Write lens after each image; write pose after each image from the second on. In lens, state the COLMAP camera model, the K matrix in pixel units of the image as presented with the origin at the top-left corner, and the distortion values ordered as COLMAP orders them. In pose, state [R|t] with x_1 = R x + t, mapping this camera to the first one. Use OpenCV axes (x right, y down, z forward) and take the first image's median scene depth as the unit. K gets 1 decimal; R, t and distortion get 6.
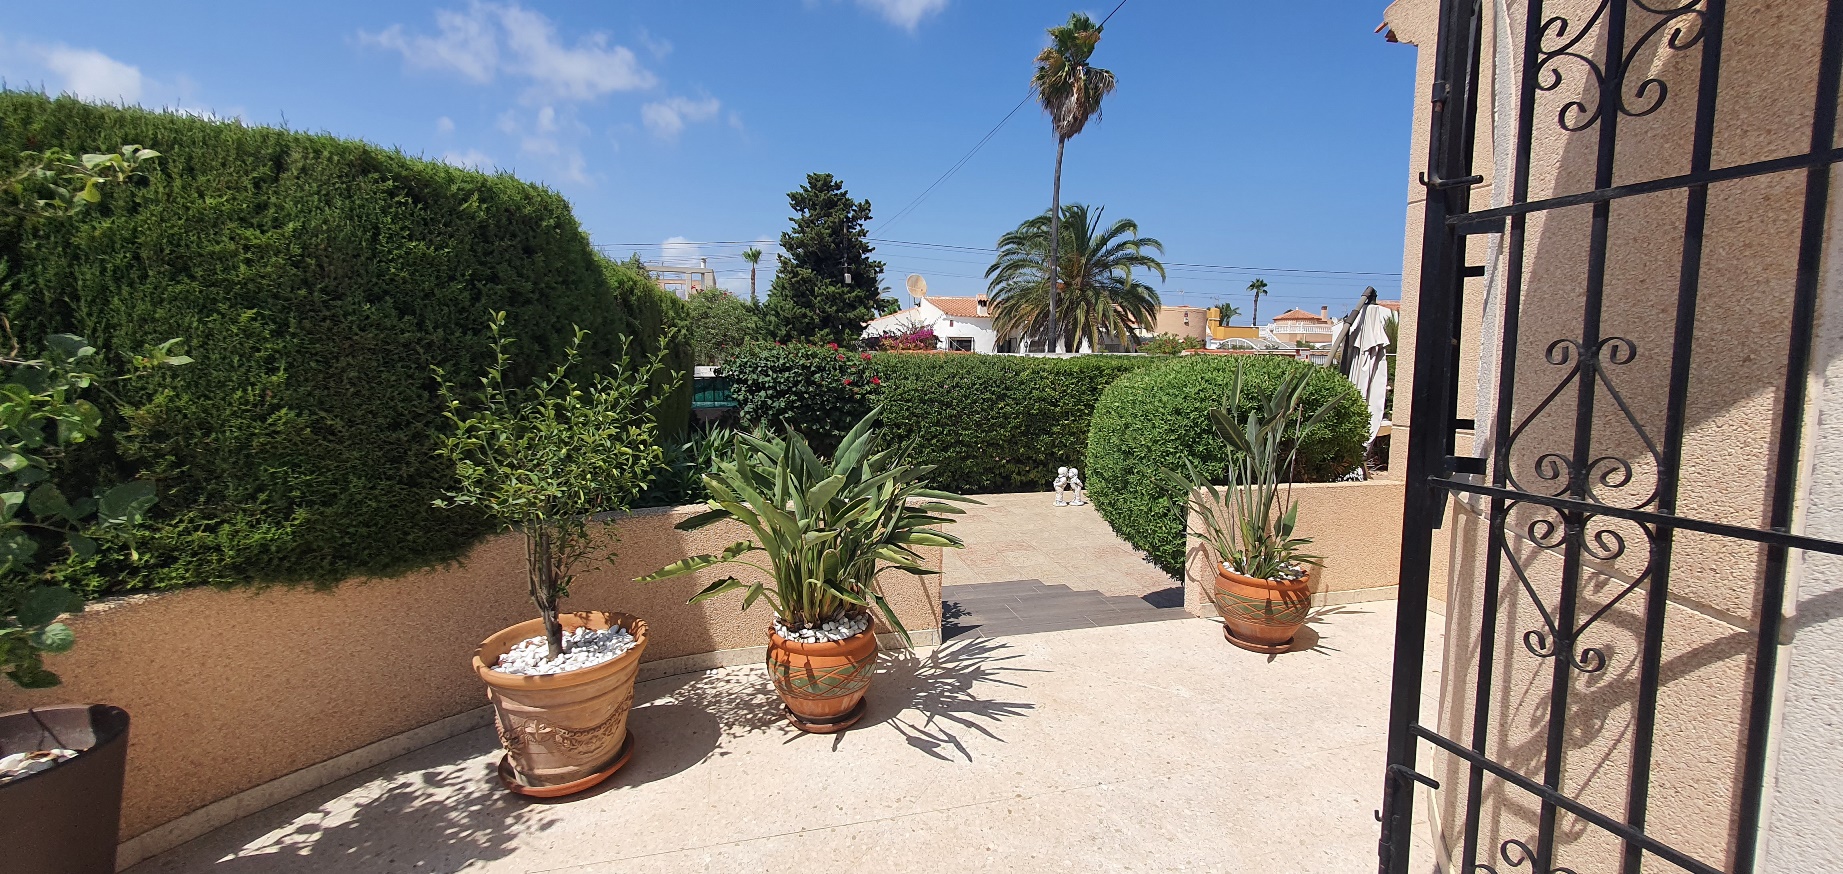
lens RADIAL K [[740.4, 0, 933.8], [0, 740.4, 419.5], [0, 0, 1]] dist [0.003971, -0.001980]
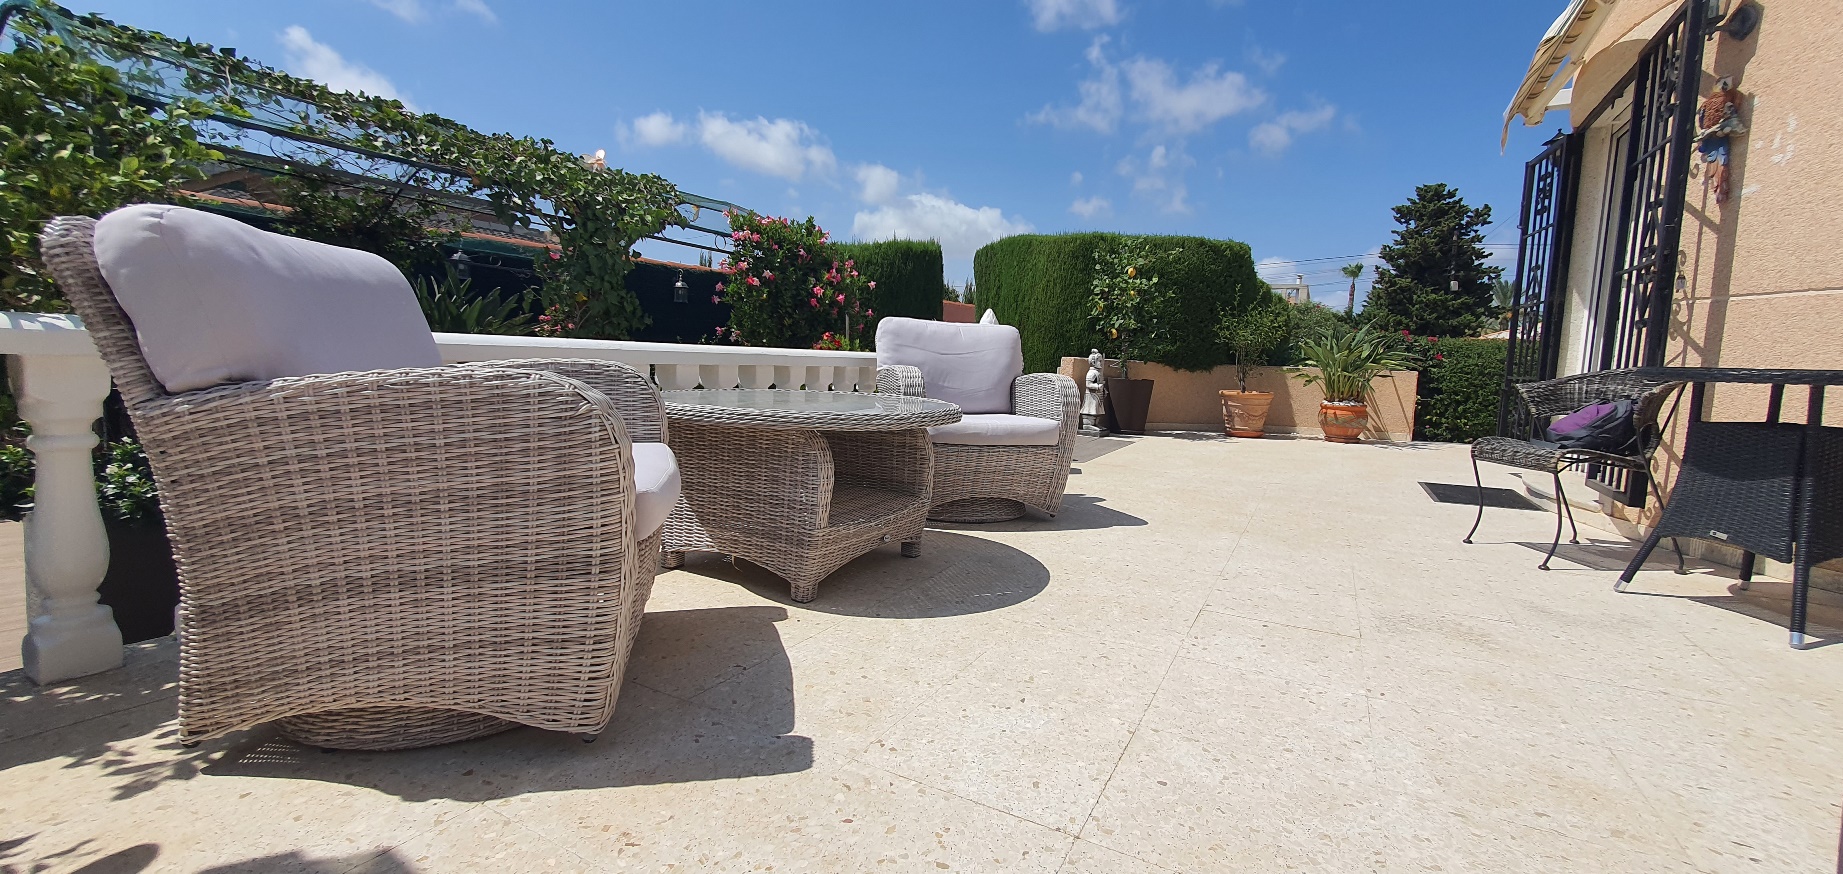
lens RADIAL K [[740.4, 0, 932.5], [0, 740.4, 421.4], [0, 0, 1]] dist [0.003971, -0.001980]
pose [[0.732333, 0.075463, -0.676752, 0.059326], [-0.093734, 0.995551, 0.009580, 0.048156], [0.674465, 0.056419, 0.736148, -0.199305]]
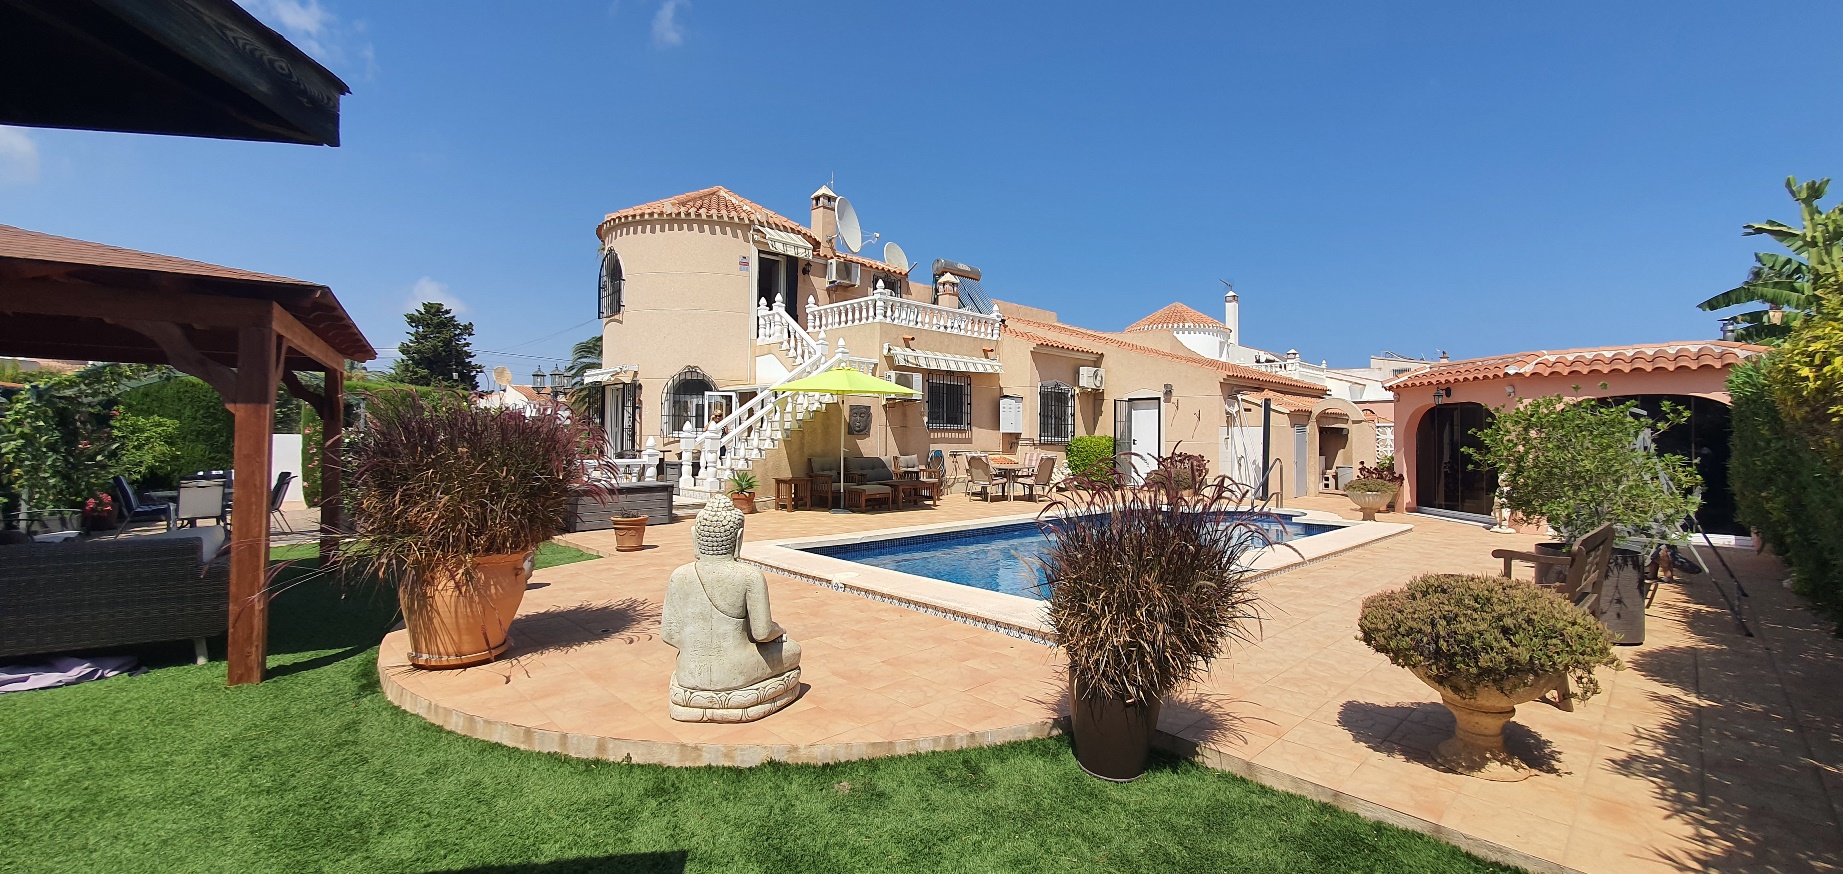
lens RADIAL K [[740.4, 0, 932.3], [0, 740.4, 424.3], [0, 0, 1]] dist [0.003971, -0.001980]
pose [[0.867252, 0.005284, 0.497841, -0.028629], [0.045998, 0.994816, -0.090688, 0.076515], [-0.495740, 0.101550, 0.862514, -0.692599]]
